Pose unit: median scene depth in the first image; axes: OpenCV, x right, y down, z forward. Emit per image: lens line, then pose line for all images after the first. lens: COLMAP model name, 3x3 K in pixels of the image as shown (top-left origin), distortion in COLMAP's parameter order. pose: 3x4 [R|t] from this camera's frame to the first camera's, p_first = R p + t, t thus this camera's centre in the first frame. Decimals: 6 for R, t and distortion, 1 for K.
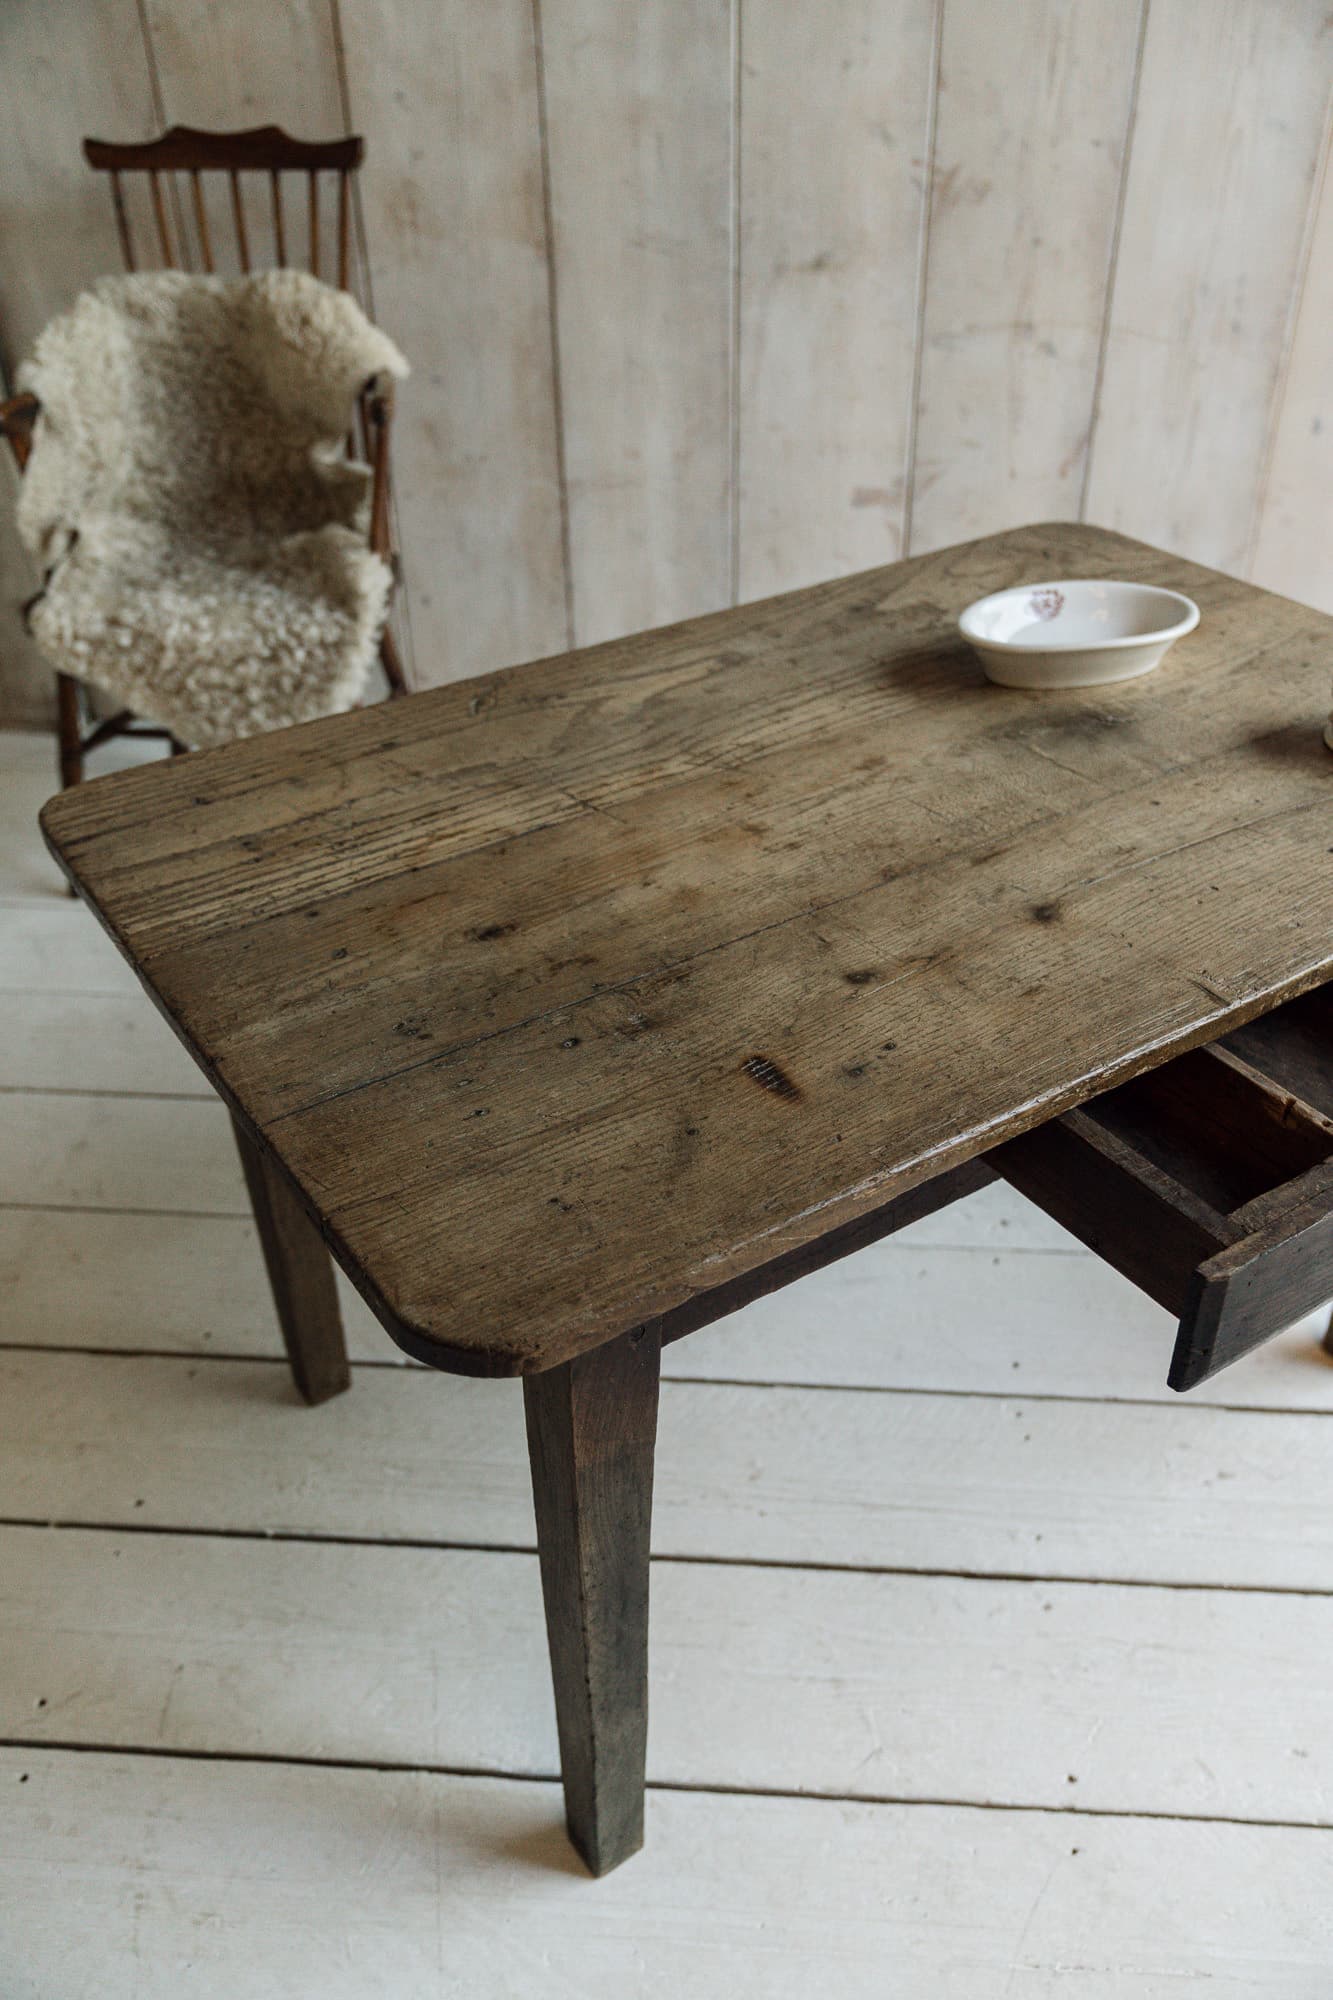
lens RADIAL K [[1672.6, 0, 675.8], [0, 1672.6, 1005.7], [0, 0, 1]] dist [-0.017250, 0.030867]
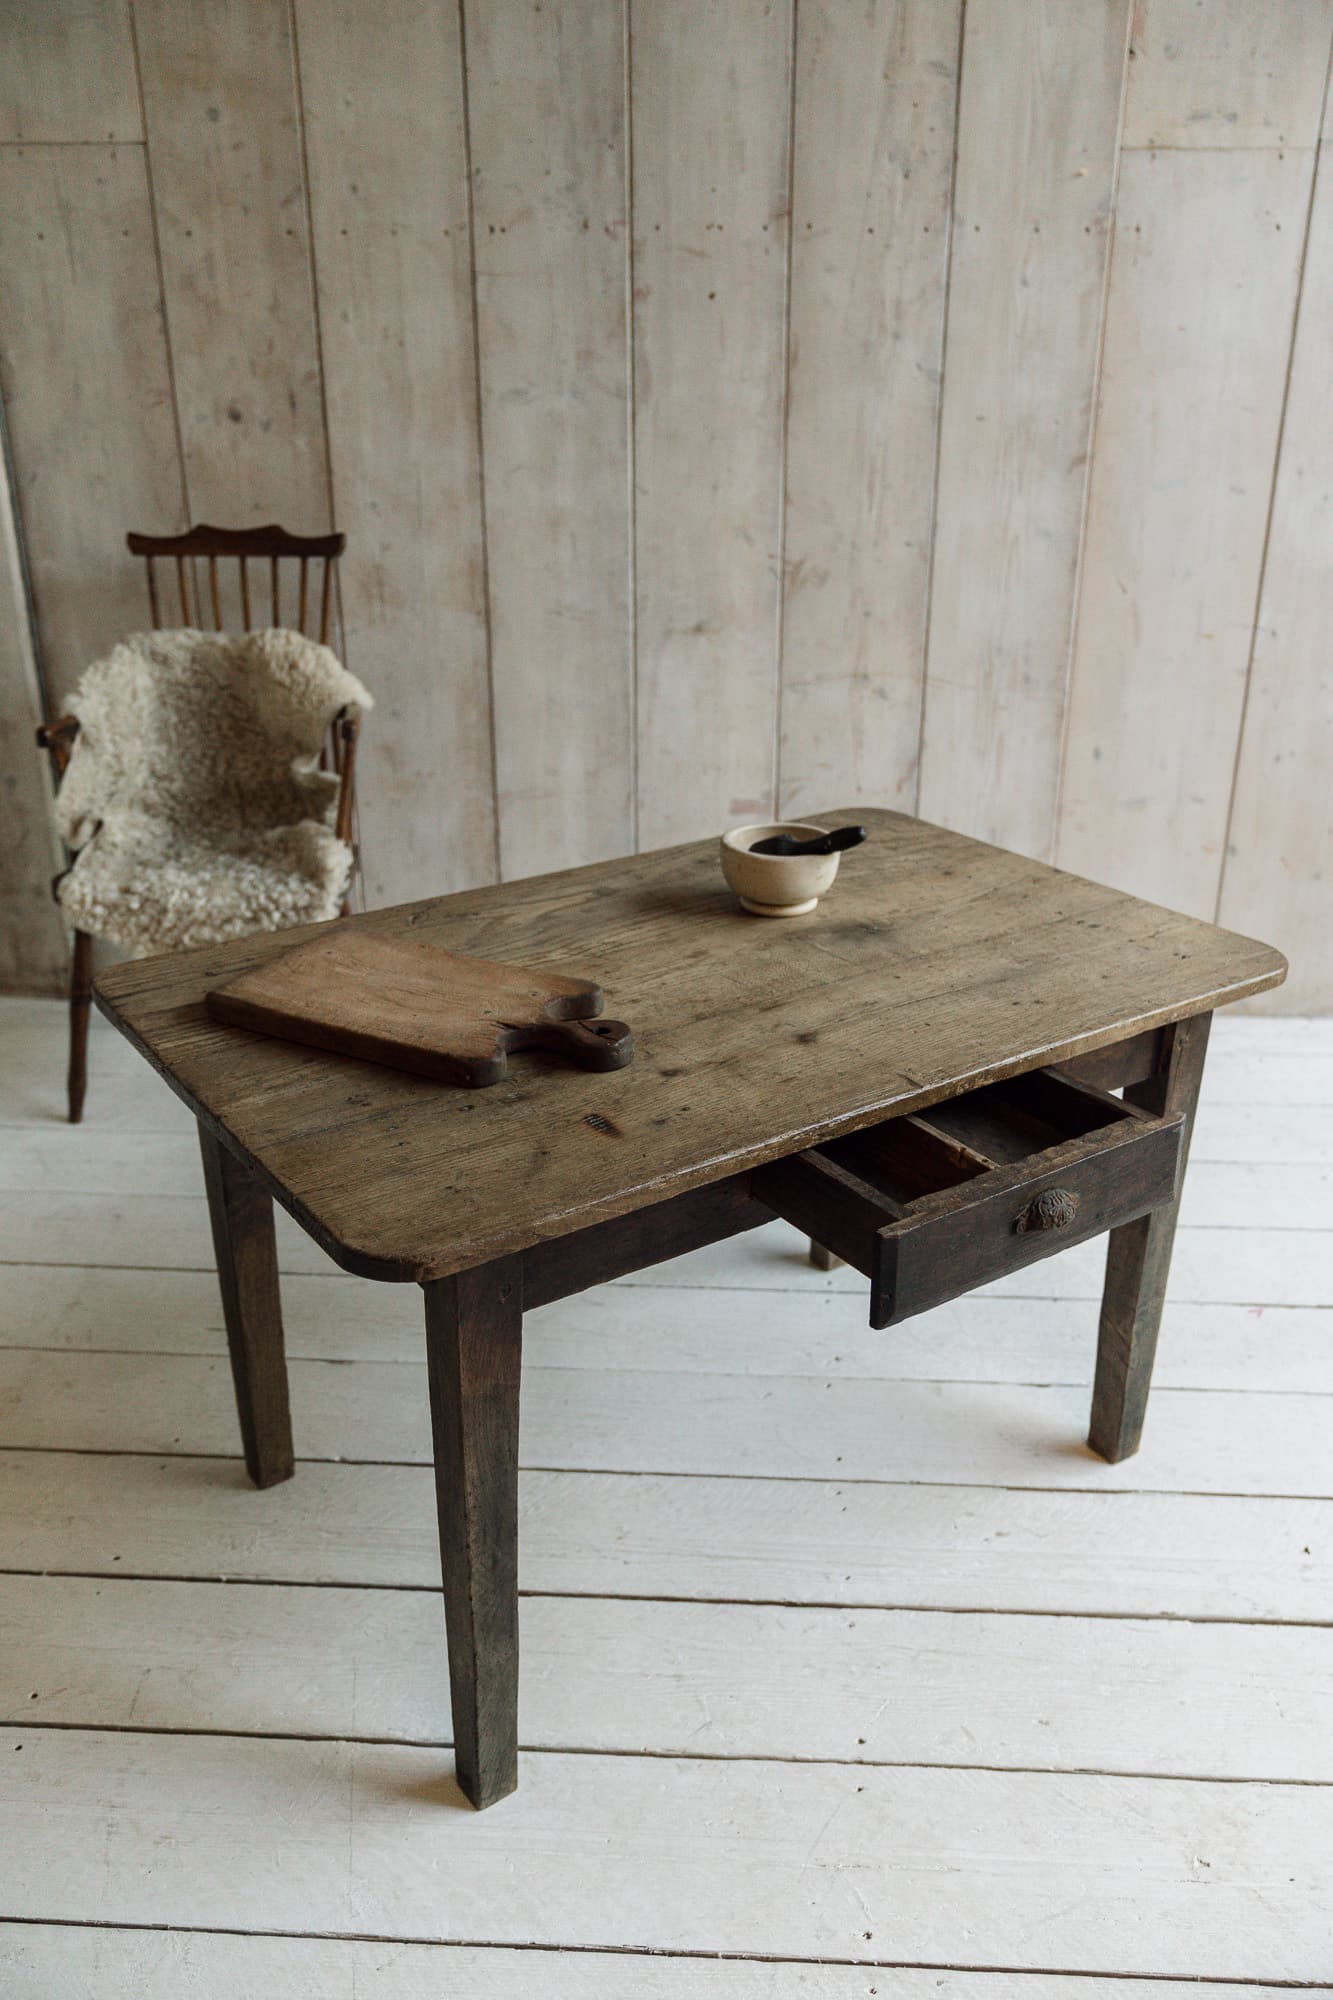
lens RADIAL K [[1672.6, 0, 664.1], [0, 1672.6, 994.4], [0, 0, 1]] dist [-0.017250, 0.030867]
pose [[0.999733, 0.004876, 0.022567, 0.053014], [0.000022, 0.977243, -0.212123, 0.165267], [-0.023088, 0.212067, 0.976982, -0.312690]]
